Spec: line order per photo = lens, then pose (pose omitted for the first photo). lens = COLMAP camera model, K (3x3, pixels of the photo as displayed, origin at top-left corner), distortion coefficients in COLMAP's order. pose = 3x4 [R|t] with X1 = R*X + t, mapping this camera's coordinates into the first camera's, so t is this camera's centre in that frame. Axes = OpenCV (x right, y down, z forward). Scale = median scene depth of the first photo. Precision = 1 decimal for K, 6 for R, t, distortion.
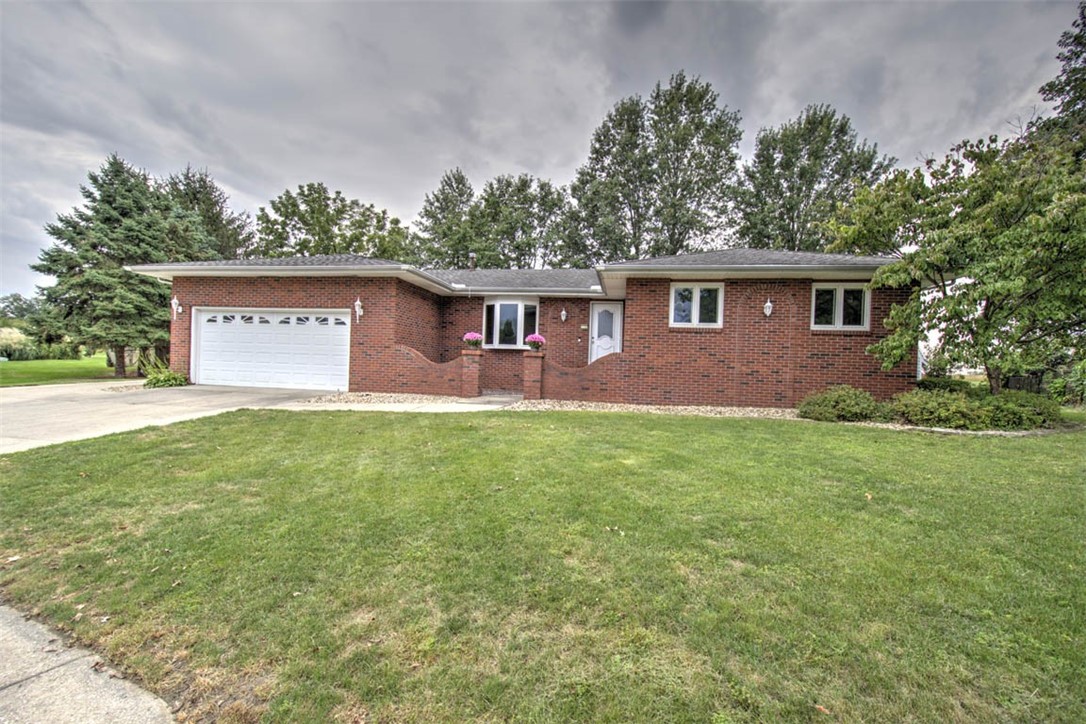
lens RADIAL K [[462.2, 0, 539.5], [0, 462.2, 370.6], [0, 0, 1]] dist [0.003919, -0.001470]
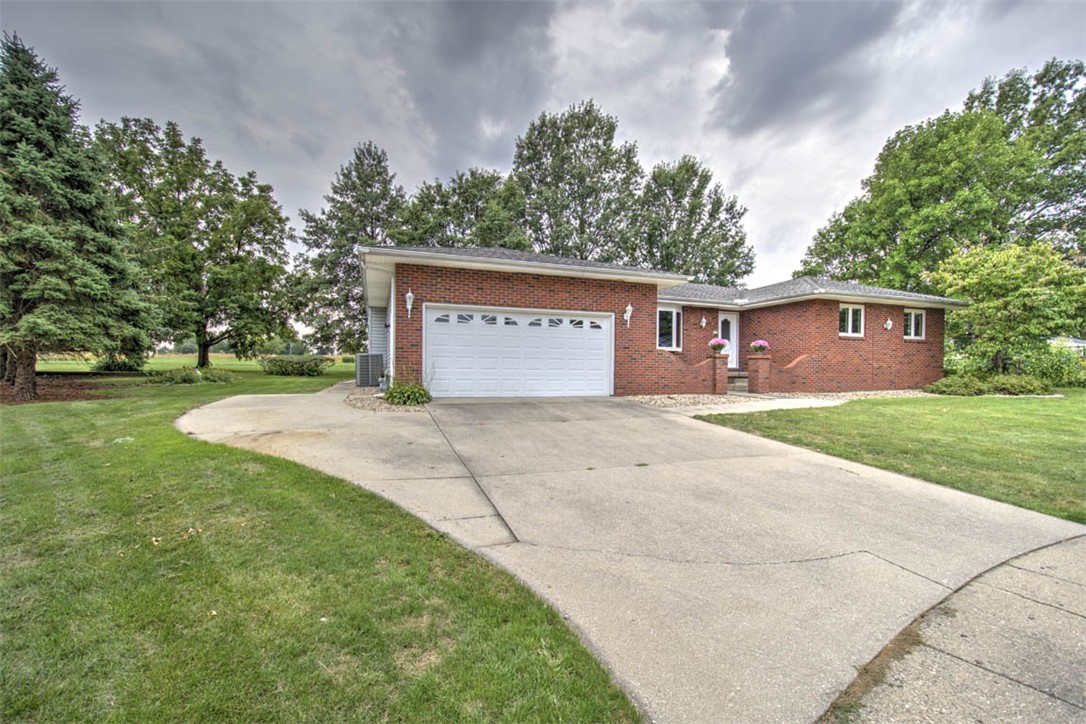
lens RADIAL K [[462.2, 0, 538.8], [0, 462.2, 355.6], [0, 0, 1]] dist [0.003919, -0.001470]
pose [[0.867756, -0.013666, 0.496803, -1.007009], [0.021848, 0.999704, -0.010660, -0.033118], [-0.496511, 0.020104, 0.867798, 0.207948]]
